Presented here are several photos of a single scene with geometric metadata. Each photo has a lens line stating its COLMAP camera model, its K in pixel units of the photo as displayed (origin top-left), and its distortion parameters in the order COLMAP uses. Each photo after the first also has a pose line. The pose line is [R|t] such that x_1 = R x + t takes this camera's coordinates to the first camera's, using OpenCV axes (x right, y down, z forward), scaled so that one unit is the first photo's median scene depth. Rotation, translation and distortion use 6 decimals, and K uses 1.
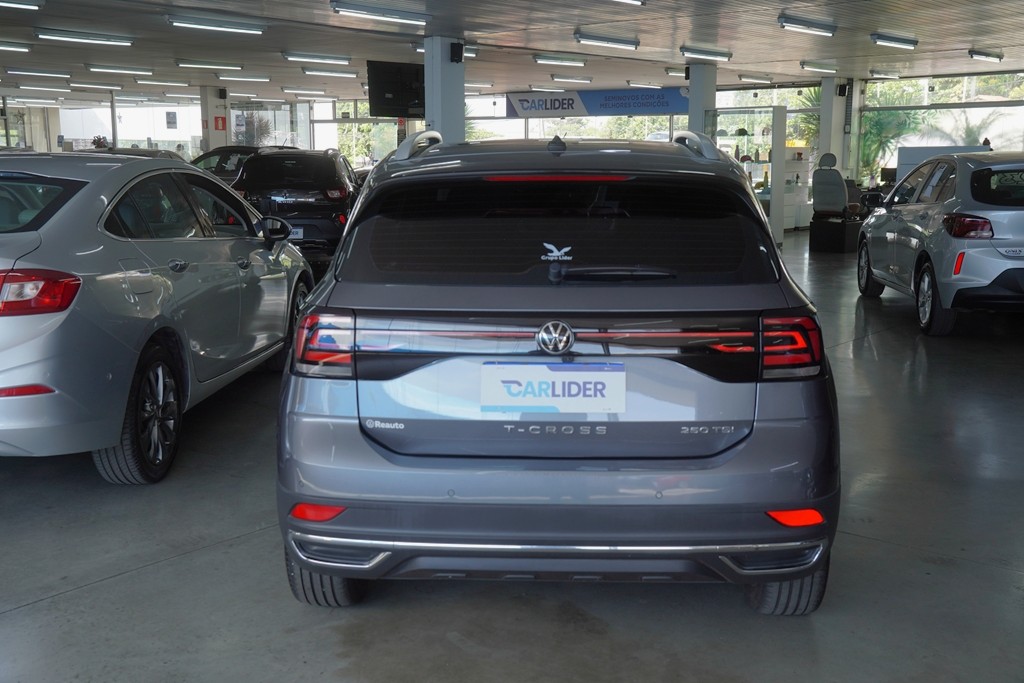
lens RADIAL K [[1131.6, 0, 513.9], [0, 1131.6, 346.6], [0, 0, 1]] dist [0.097566, 0.000000]
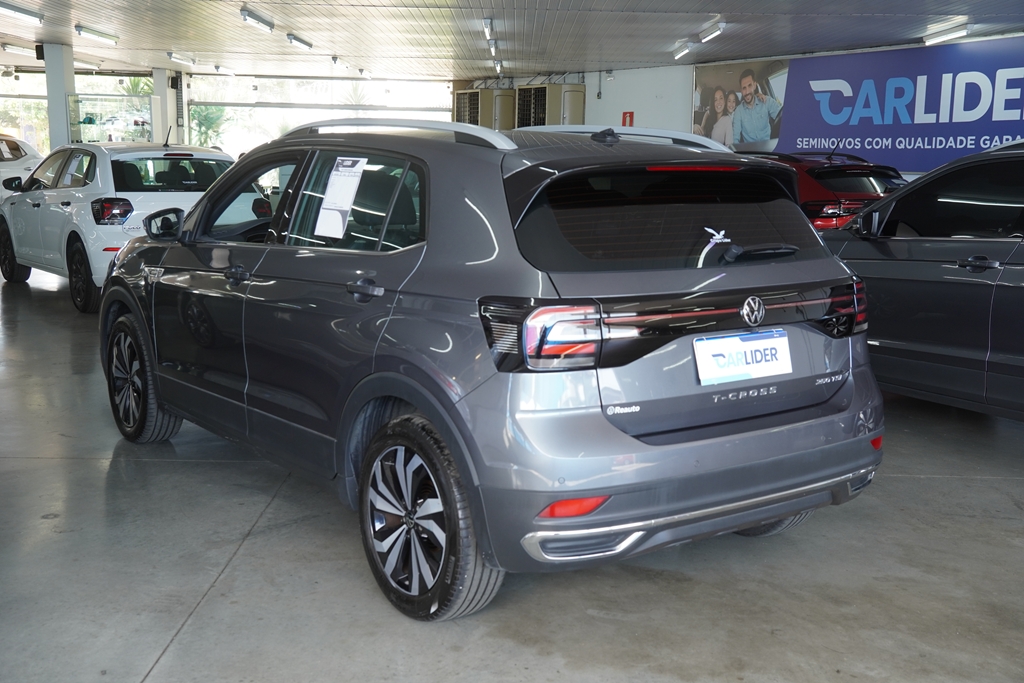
lens RADIAL K [[1131.6, 0, 514.1], [0, 1131.6, 346.2], [0, 0, 1]] dist [0.097566, 0.000000]
pose [[0.781069, -0.090266, 0.617886, -0.800249], [0.087073, 0.995574, 0.035373, -0.031941], [-0.618344, 0.026173, 0.785472, 0.253641]]
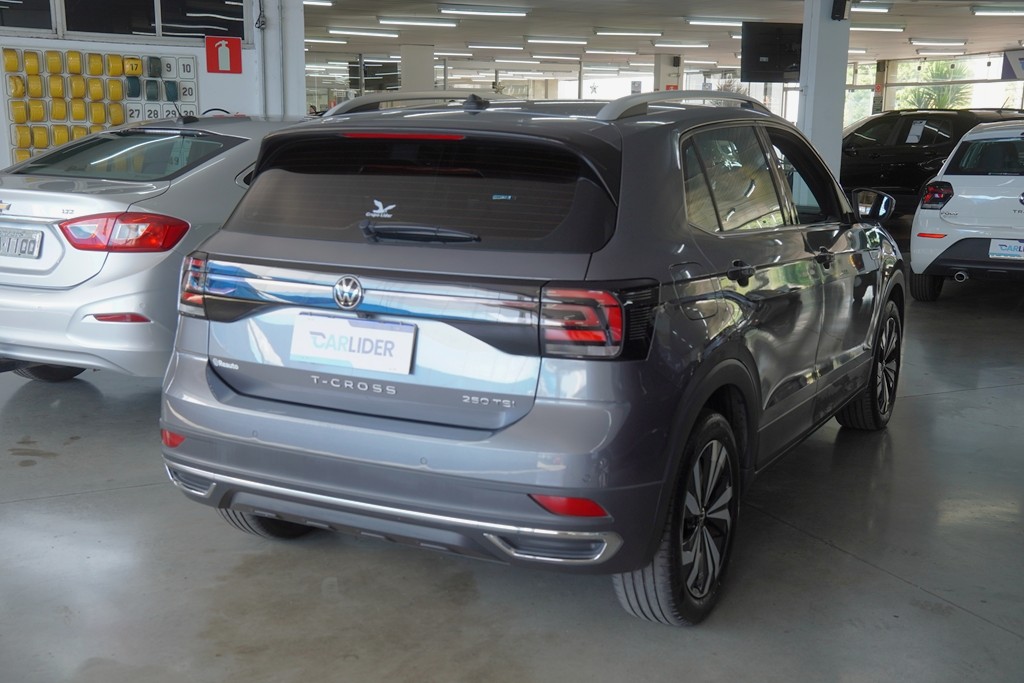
lens RADIAL K [[1194.2, 0, 511.1], [0, 1194.2, 341.6], [0, 0, 1]] dist [0.108302, 0.000000]
pose [[0.902180, 0.088042, -0.422279, 0.589920], [-0.083591, 0.996076, 0.029087, -0.007414], [0.423183, 0.009057, 0.905999, 0.091929]]
